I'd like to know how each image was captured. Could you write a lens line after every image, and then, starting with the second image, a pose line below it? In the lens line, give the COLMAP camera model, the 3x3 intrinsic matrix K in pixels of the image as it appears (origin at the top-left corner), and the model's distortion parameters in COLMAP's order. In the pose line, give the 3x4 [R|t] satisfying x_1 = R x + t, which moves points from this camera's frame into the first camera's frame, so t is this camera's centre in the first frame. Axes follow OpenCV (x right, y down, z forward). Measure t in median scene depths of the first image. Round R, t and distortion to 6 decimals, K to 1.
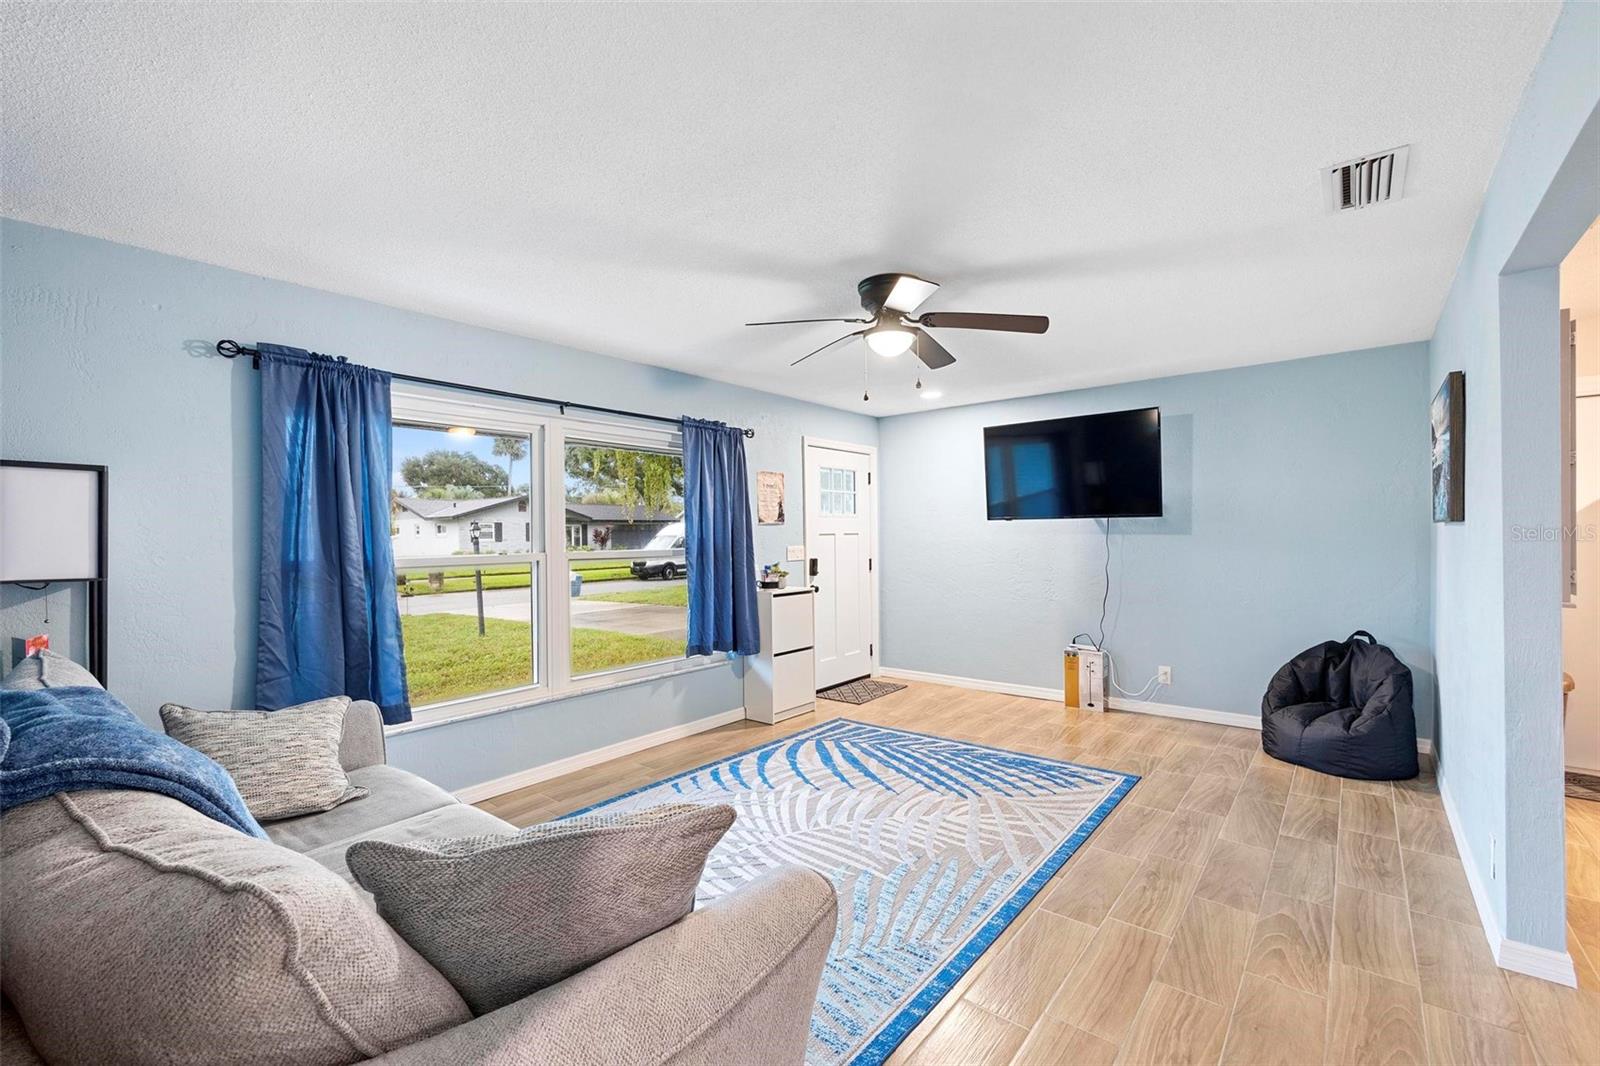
lens RADIAL K [[682.5, 0, 800.0], [0, 682.5, 533.0], [0, 0, 1]] dist [-0.003536, -0.000013]
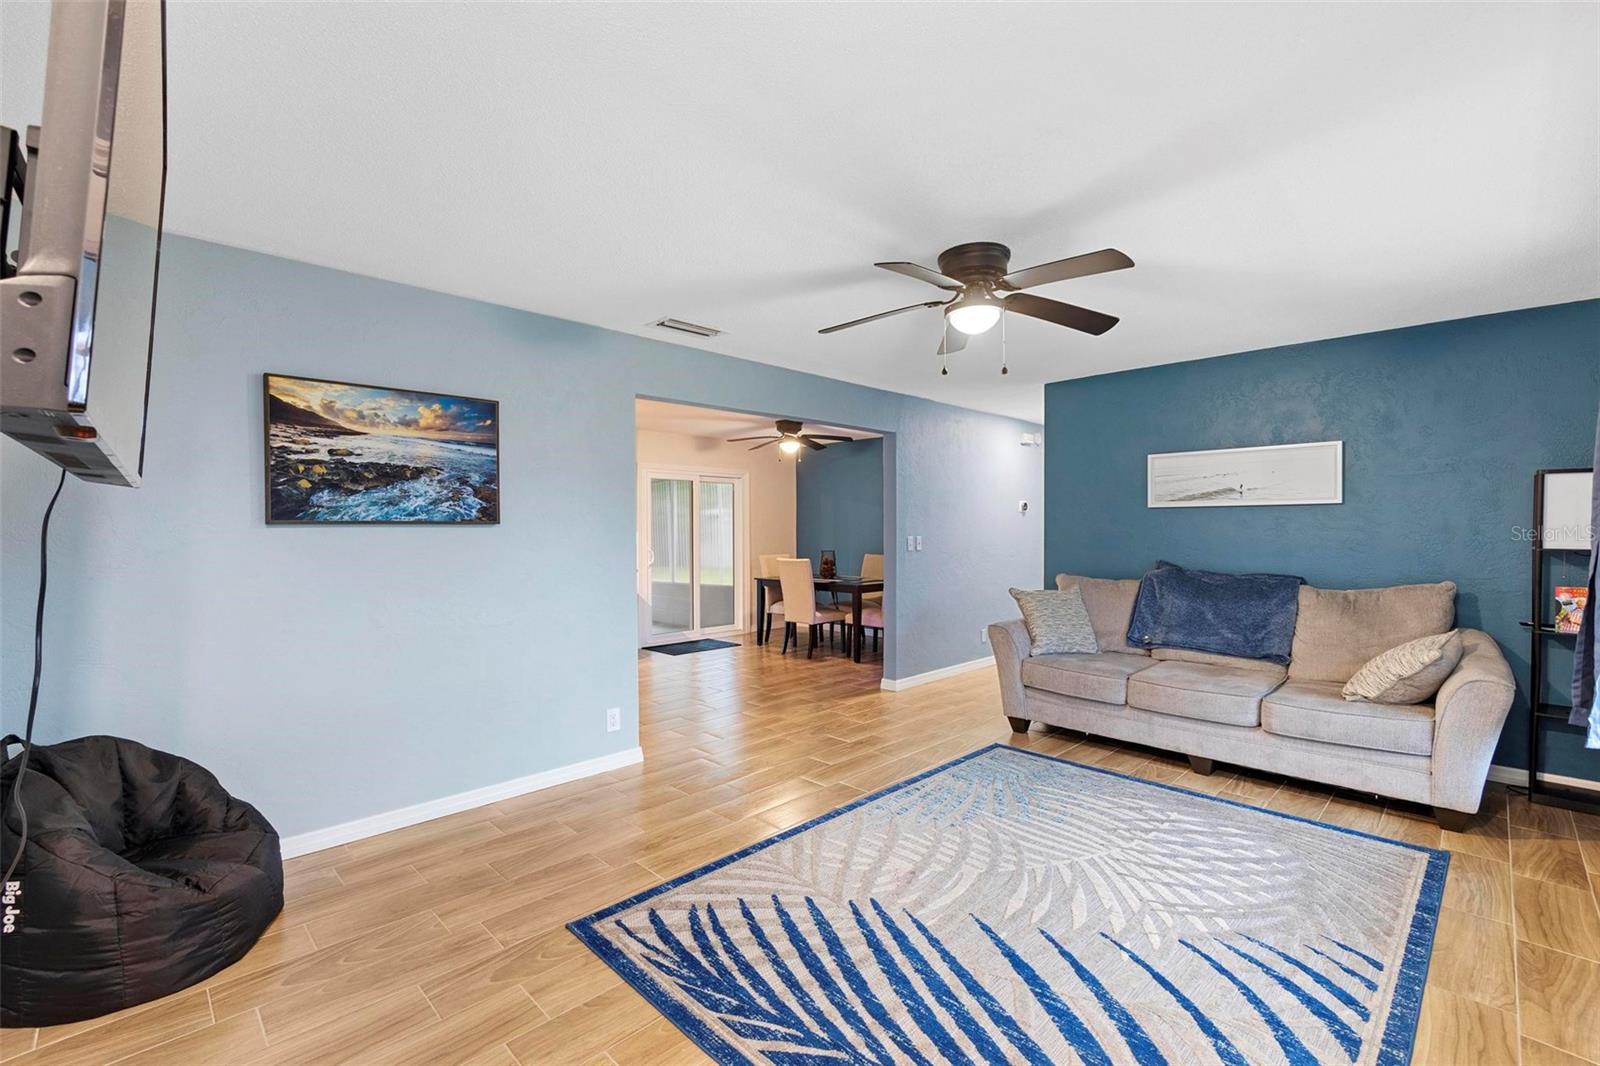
lens RADIAL K [[693.2, 0, 795.3], [0, 693.2, 539.7], [0, 0, 1]] dist [-0.003176, -0.000069]
pose [[-0.993946, 0.009645, 0.109449, 0.202737], [0.010958, 0.999875, 0.011408, 0.007588], [-0.109326, 0.012538, -0.993927, 1.443960]]
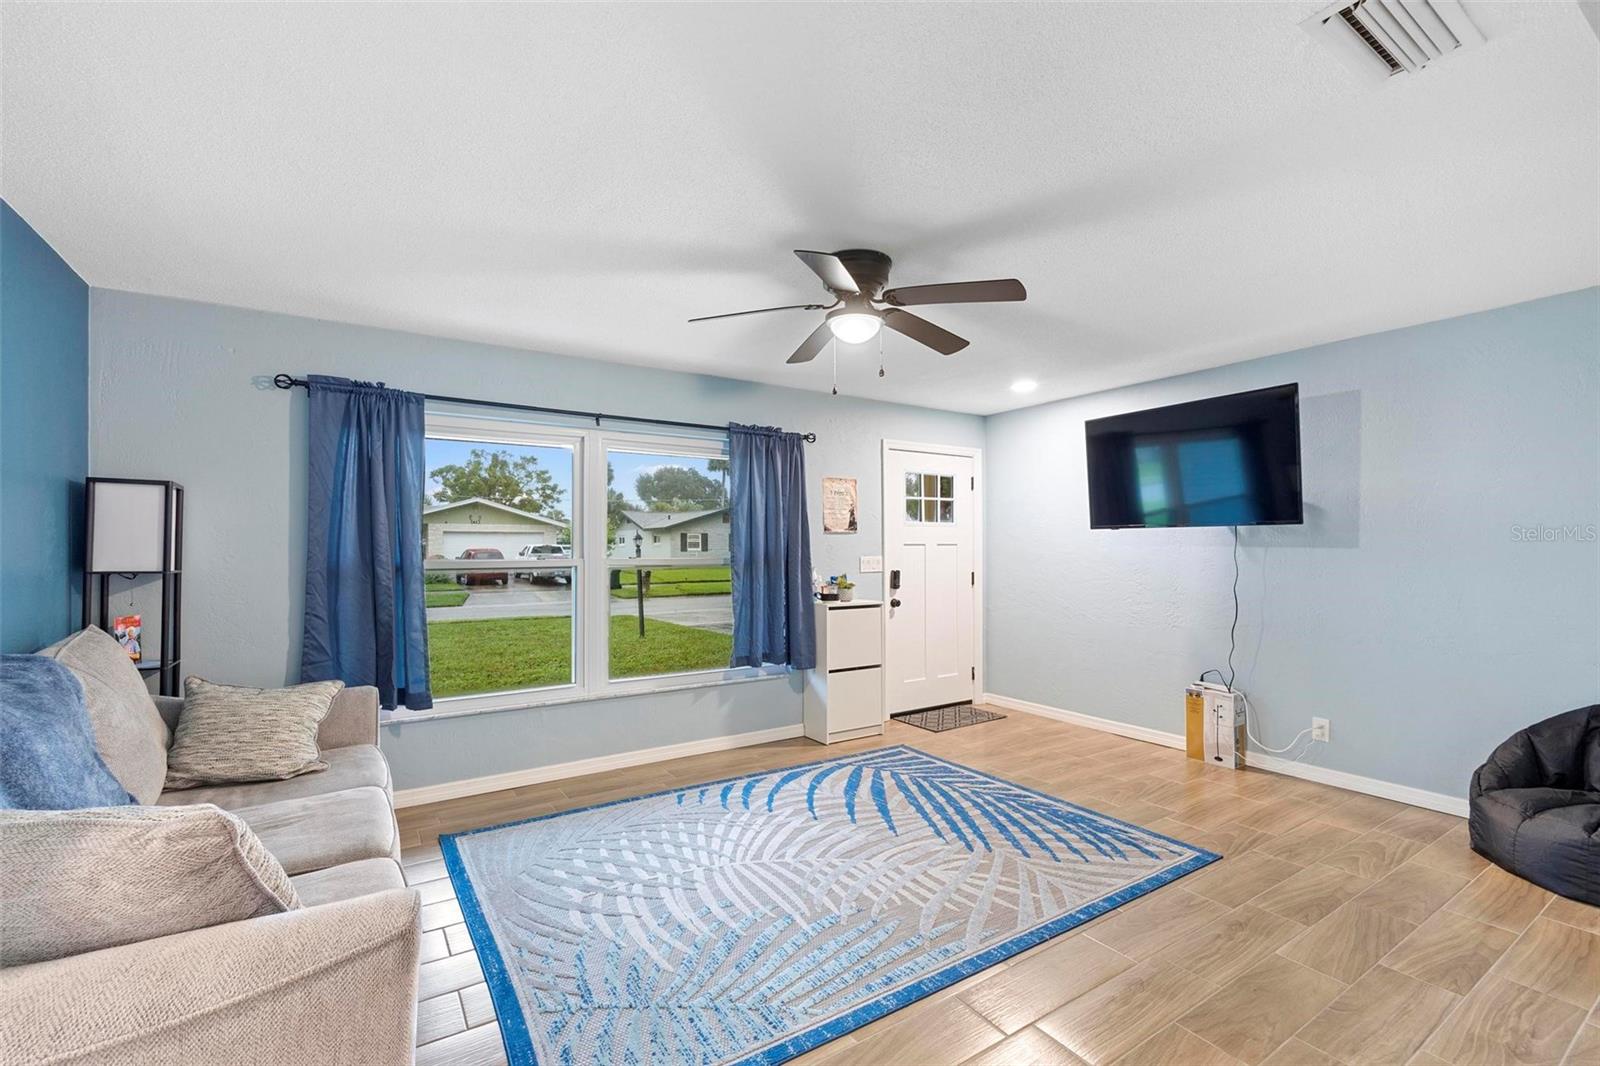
lens RADIAL K [[693.2, 0, 795.3], [0, 693.2, 539.7], [0, 0, 1]] dist [-0.003176, -0.000069]
pose [[0.951689, 0.005871, -0.307008, 0.250515], [-0.008230, 0.999946, -0.006390, 0.003788], [0.306954, 0.008608, 0.951686, 0.083907]]
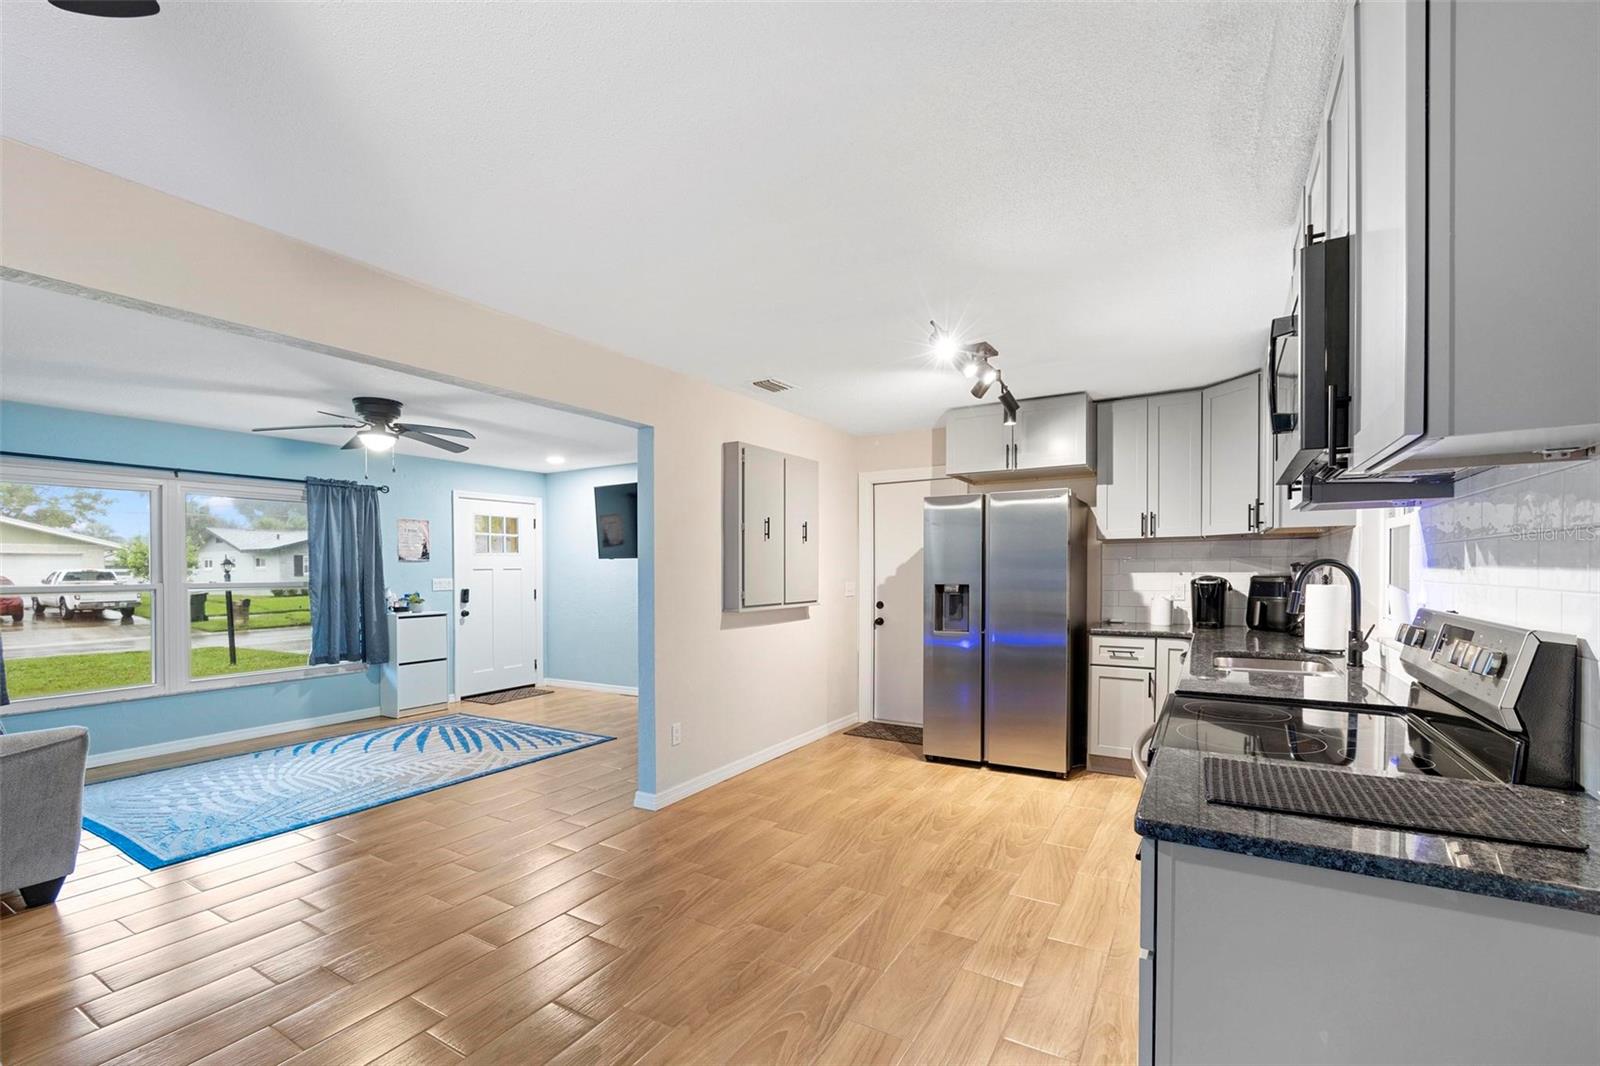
lens RADIAL K [[695.6, 0, 802.7], [0, 695.6, 569.9], [0, 0, 1]] dist [-0.002714, -0.000659]
pose [[0.988739, 0.002338, 0.149633, 0.608719], [-0.002842, 0.999991, 0.003159, -0.004119], [-0.149624, -0.003549, 0.988737, -0.470130]]
